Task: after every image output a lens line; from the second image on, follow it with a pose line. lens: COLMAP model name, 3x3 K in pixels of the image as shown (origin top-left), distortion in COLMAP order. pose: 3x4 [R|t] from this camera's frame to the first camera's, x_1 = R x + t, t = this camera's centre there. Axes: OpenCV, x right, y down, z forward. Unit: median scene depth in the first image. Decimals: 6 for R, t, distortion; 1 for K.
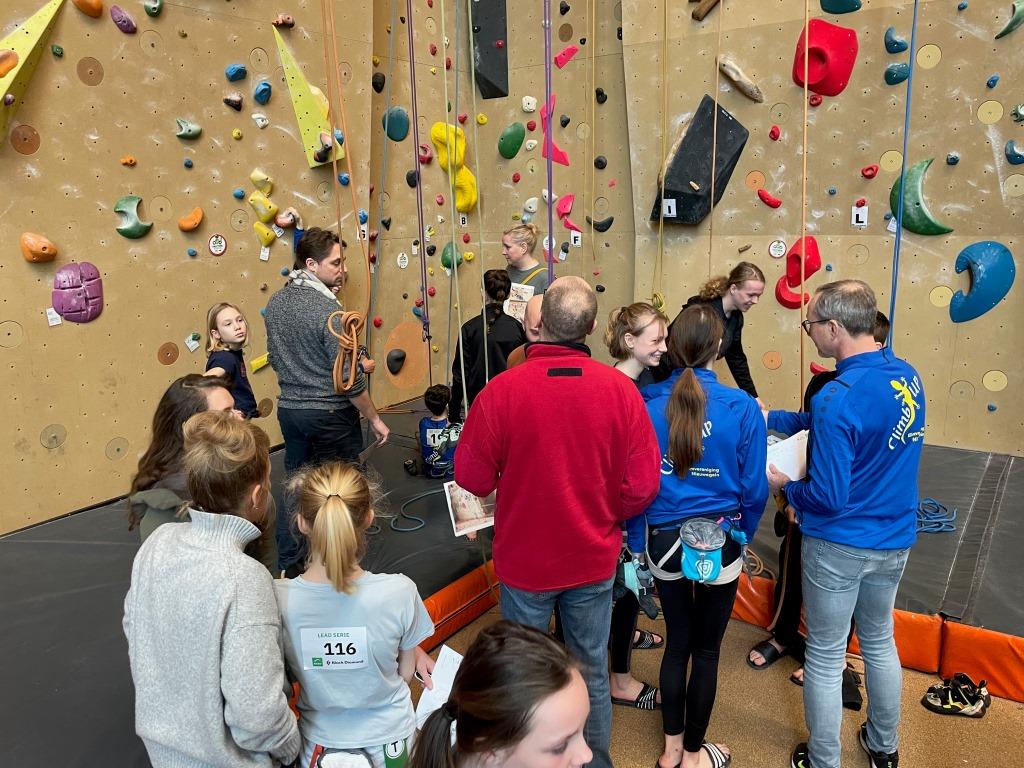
lens RADIAL K [[773.3, 0, 504.8], [0, 773.3, 380.3], [0, 0, 1]] dist [0.084519, -0.113102]
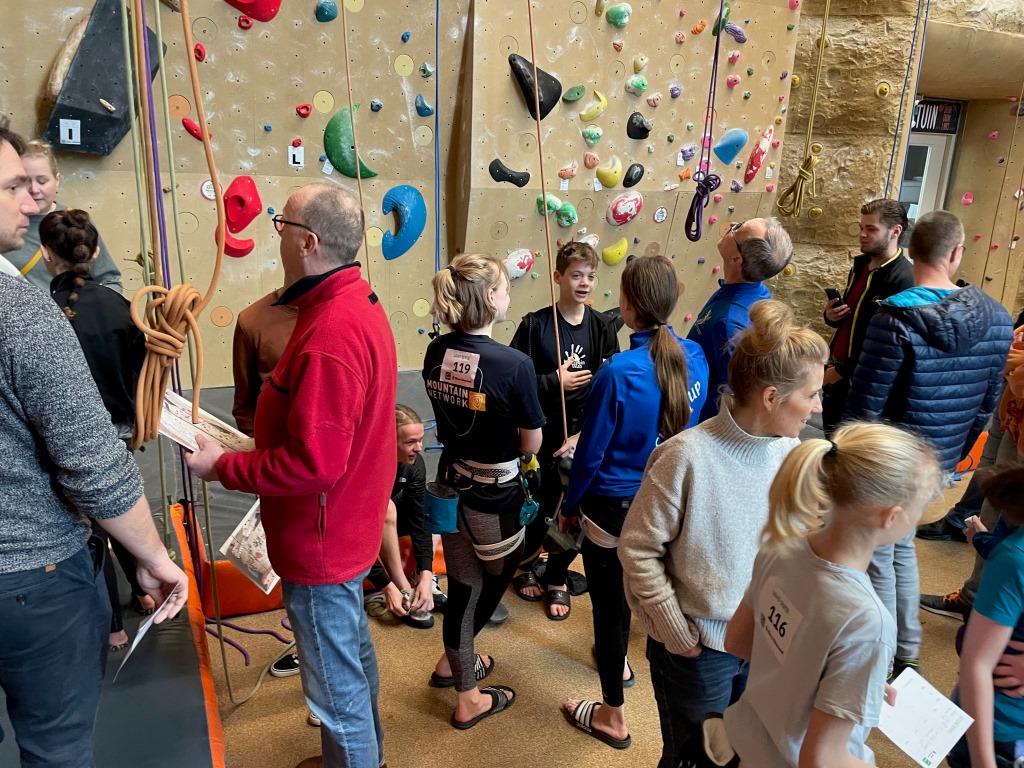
lens RADIAL K [[773.3, 0, 504.8], [0, 773.3, 380.3], [0, 0, 1]] dist [0.084519, -0.113102]
pose [[0.493077, -0.196496, 0.847505, -0.288670], [0.146613, 0.978995, 0.141683, -0.035705], [-0.857543, 0.054394, 0.511529, 0.288431]]
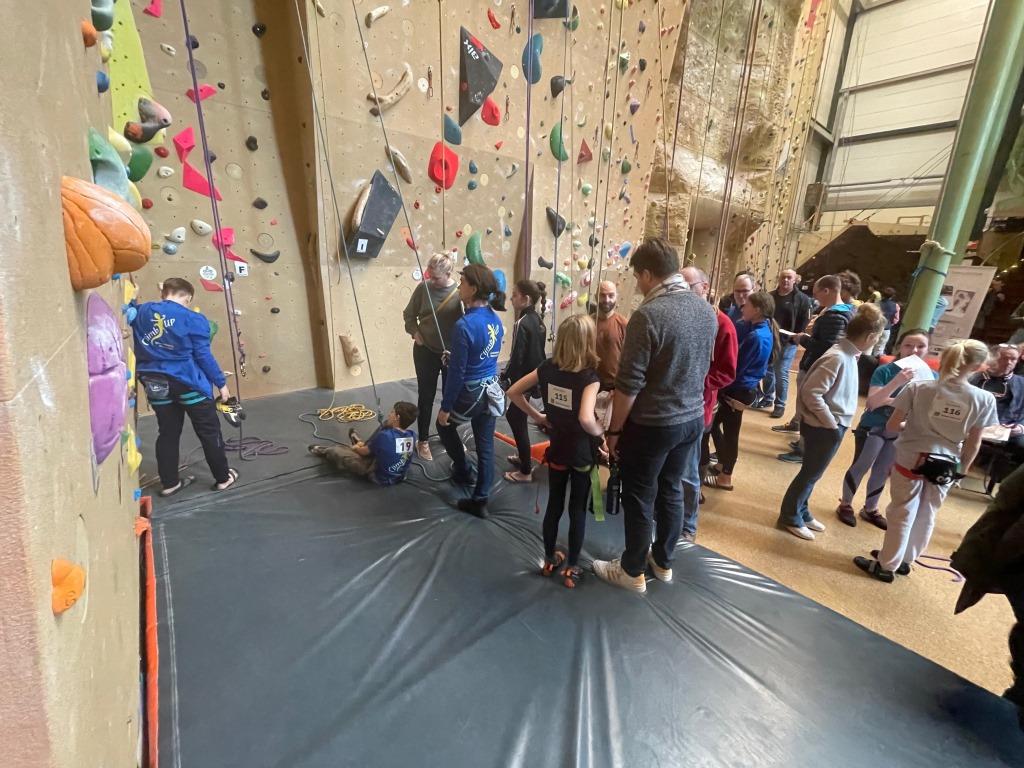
lens RADIAL K [[406.8, 0, 516.0], [0, 406.8, 382.5], [0, 0, 1]] dist [-0.006396, -0.000214]
pose [[0.240548, -0.250752, 0.937688, -0.514228], [0.188645, 0.959711, 0.208248, -0.089132], [-0.952129, 0.126796, 0.278160, 0.598008]]
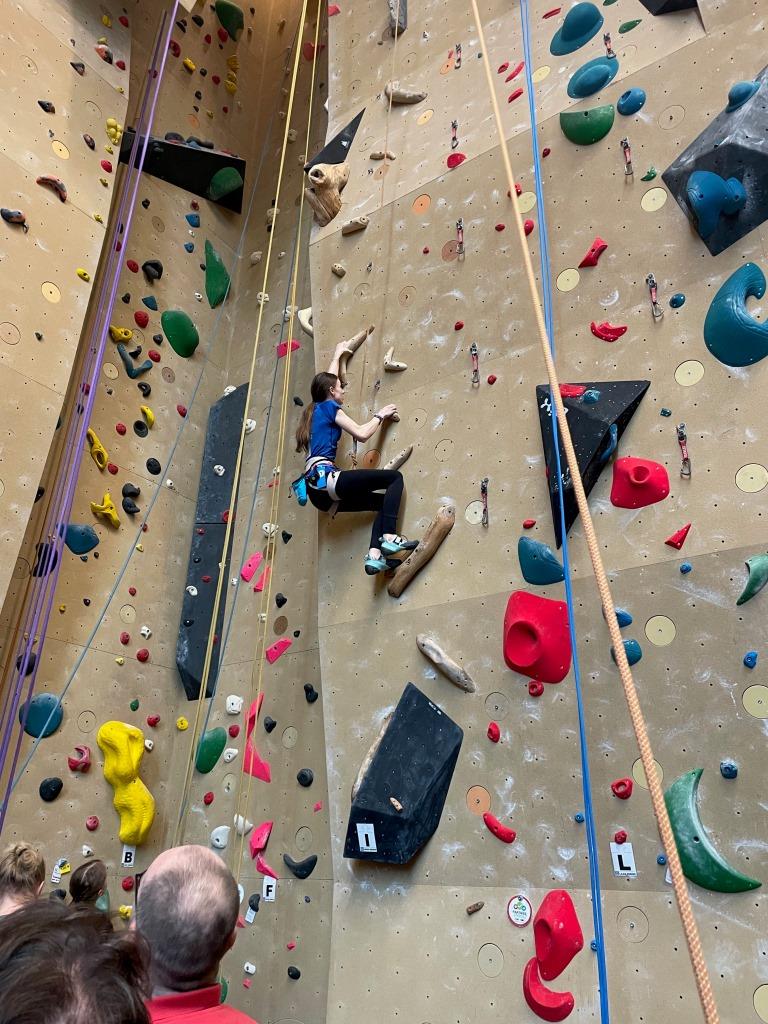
lens RADIAL K [[773.3, 0, 389.5], [0, 773.3, 501.9], [0, 0, 1]] dist [0.084519, -0.113102]
pose [[0.999038, 0.042249, -0.011724, 0.243465], [-0.040279, 0.778731, -0.626063, -0.020038], [-0.017320, 0.625934, 0.779684, 0.289190]]
